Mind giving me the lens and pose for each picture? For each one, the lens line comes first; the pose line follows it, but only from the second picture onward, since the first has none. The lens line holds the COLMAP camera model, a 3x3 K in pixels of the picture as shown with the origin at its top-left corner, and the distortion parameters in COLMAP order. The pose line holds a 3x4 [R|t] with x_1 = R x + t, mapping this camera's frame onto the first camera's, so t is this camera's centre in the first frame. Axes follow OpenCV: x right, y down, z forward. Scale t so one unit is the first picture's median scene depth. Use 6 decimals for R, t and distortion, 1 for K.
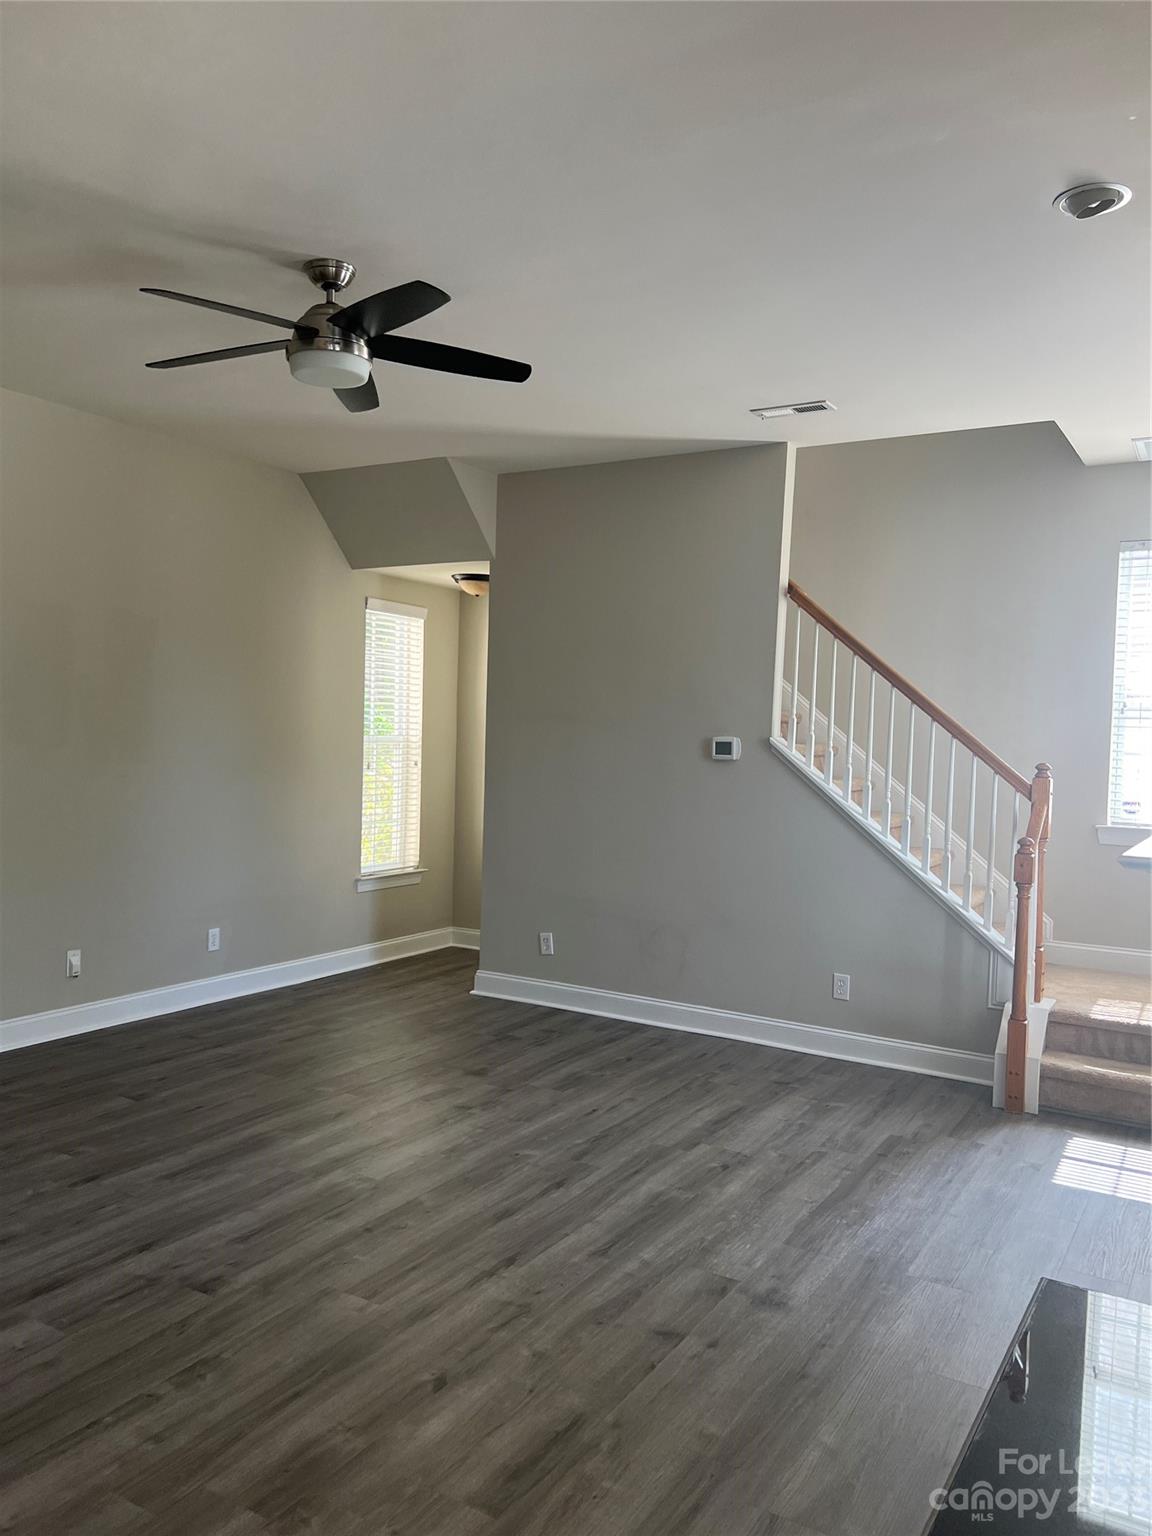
lens RADIAL K [[1162.2, 0, 568.7], [0, 1162.2, 768.4], [0, 0, 1]] dist [0.040596, -0.016318]
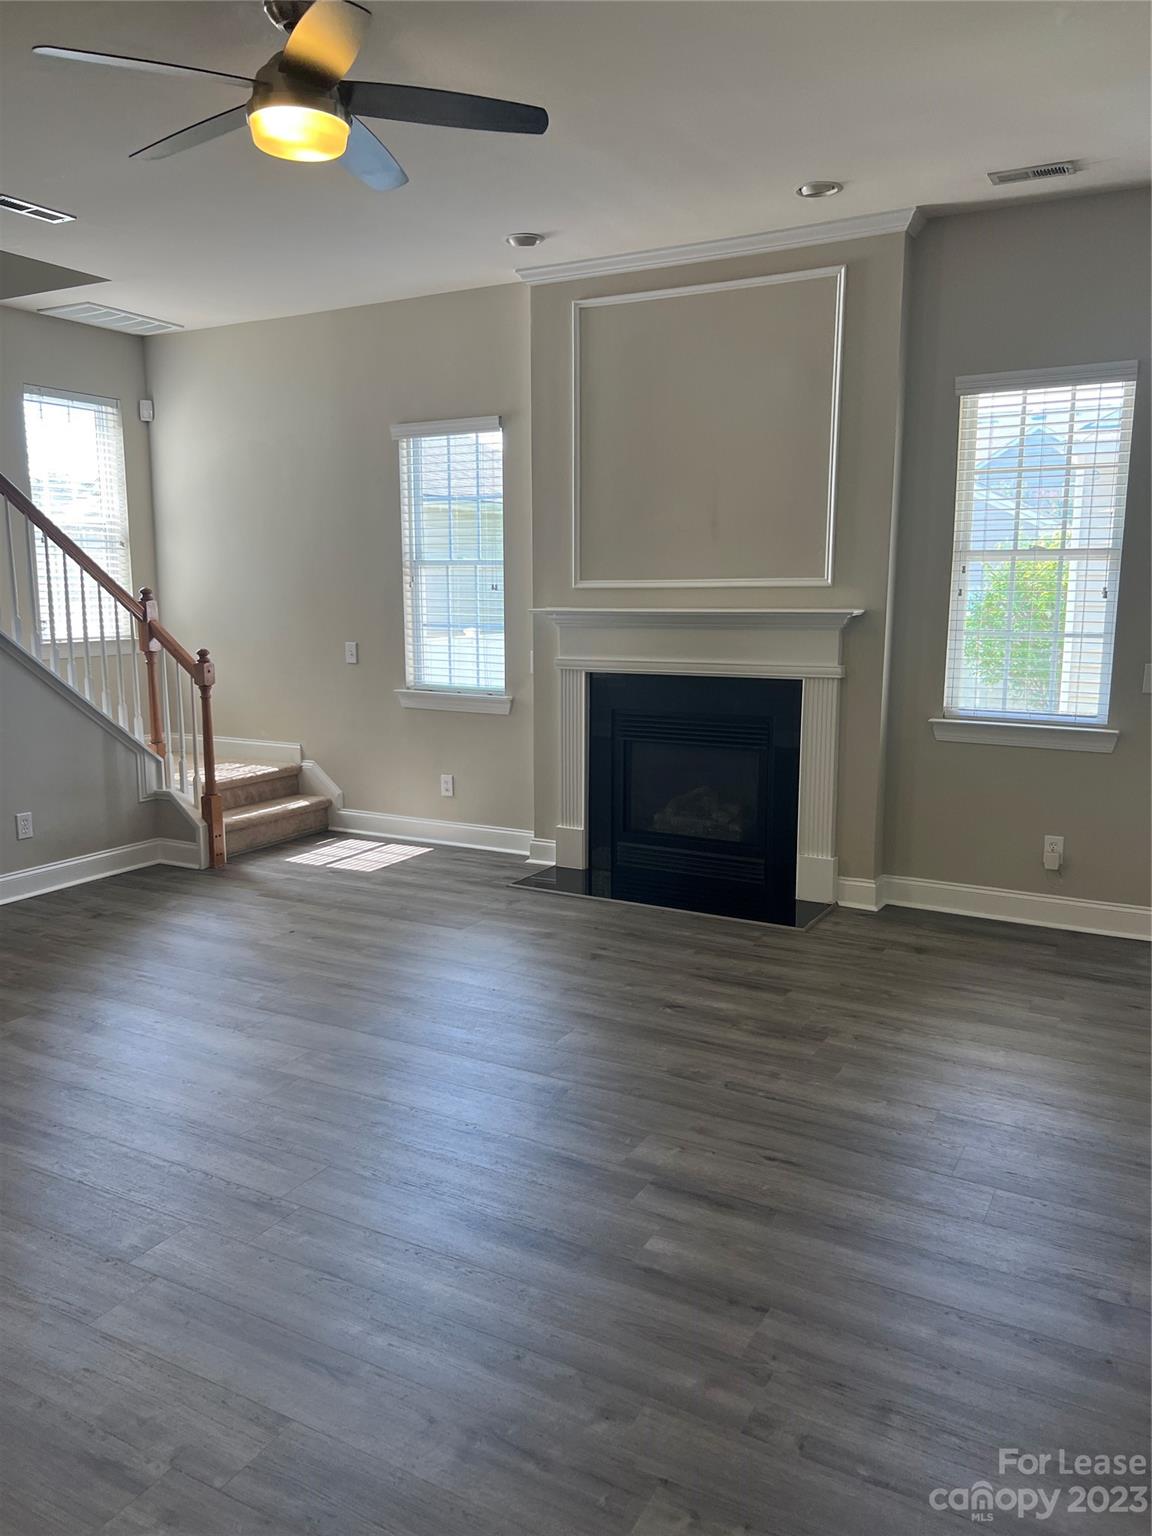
lens RADIAL K [[1162.2, 0, 559.6], [0, 1162.2, 754.5], [0, 0, 1]] dist [0.040596, -0.016318]
pose [[-0.030386, -0.172741, 0.984499, -0.922031], [0.035483, 0.984146, 0.173774, -0.033593], [-0.998908, 0.040214, -0.023775, 0.713351]]
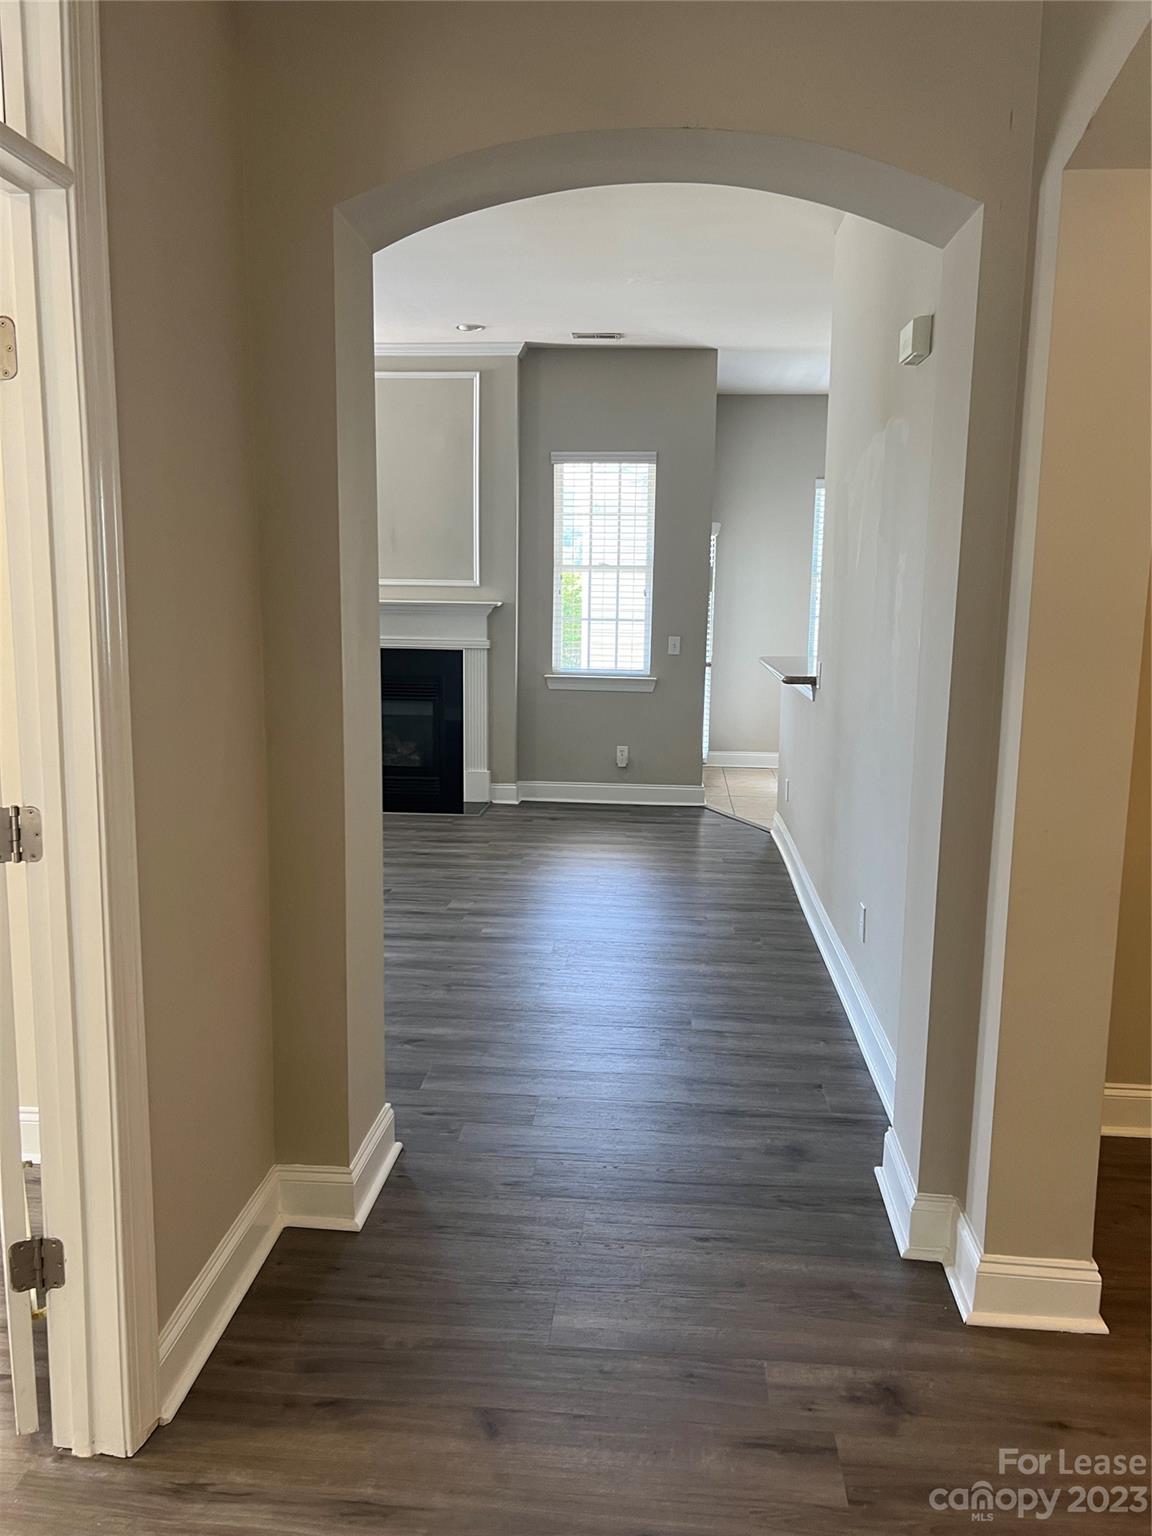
lens RADIAL K [[1162.2, 0, 577.1], [0, 1162.2, 772.6], [0, 0, 1]] dist [0.040596, -0.016318]
pose [[-0.446569, -0.168160, 0.878805, -1.378130], [0.008628, 0.981325, 0.192161, -0.046660], [-0.894708, 0.093396, -0.436778, 1.055703]]
